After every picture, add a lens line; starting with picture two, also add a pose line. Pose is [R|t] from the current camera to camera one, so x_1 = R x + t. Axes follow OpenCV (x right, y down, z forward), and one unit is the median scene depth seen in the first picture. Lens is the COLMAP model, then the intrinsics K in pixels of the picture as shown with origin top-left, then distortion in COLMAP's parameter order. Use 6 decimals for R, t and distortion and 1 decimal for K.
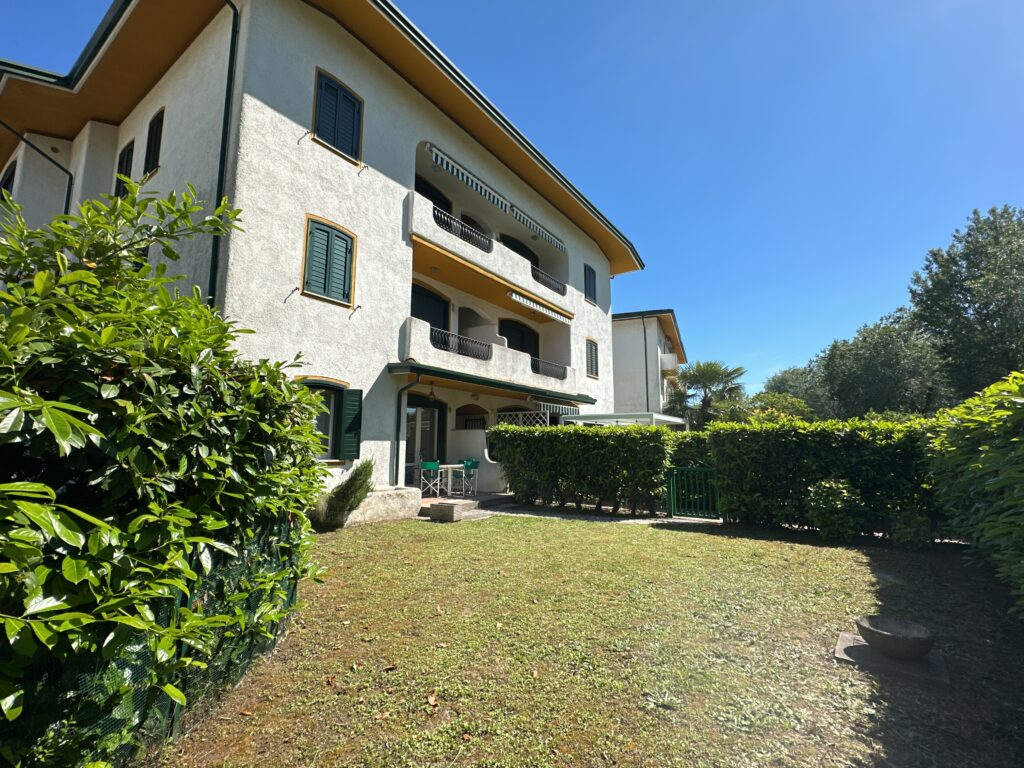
lens RADIAL K [[469.8, 0, 512.0], [0, 469.8, 384.0], [0, 0, 1]] dist [-0.002303, -0.000497]
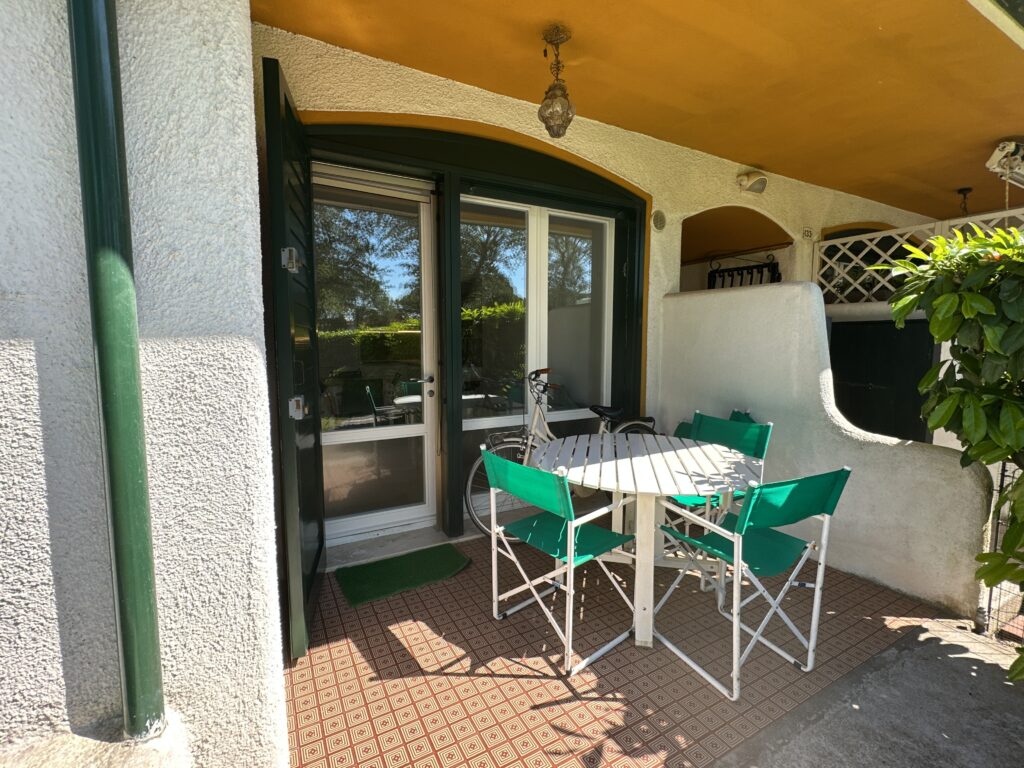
lens RADIAL K [[469.8, 0, 512.0], [0, 469.8, 384.0], [0, 0, 1]] dist [-0.002303, -0.000497]
pose [[0.898446, 0.038640, -0.437380, -0.085690], [0.059981, 0.975982, 0.209431, 0.084710], [0.434967, -0.214397, 0.874550, 0.701657]]
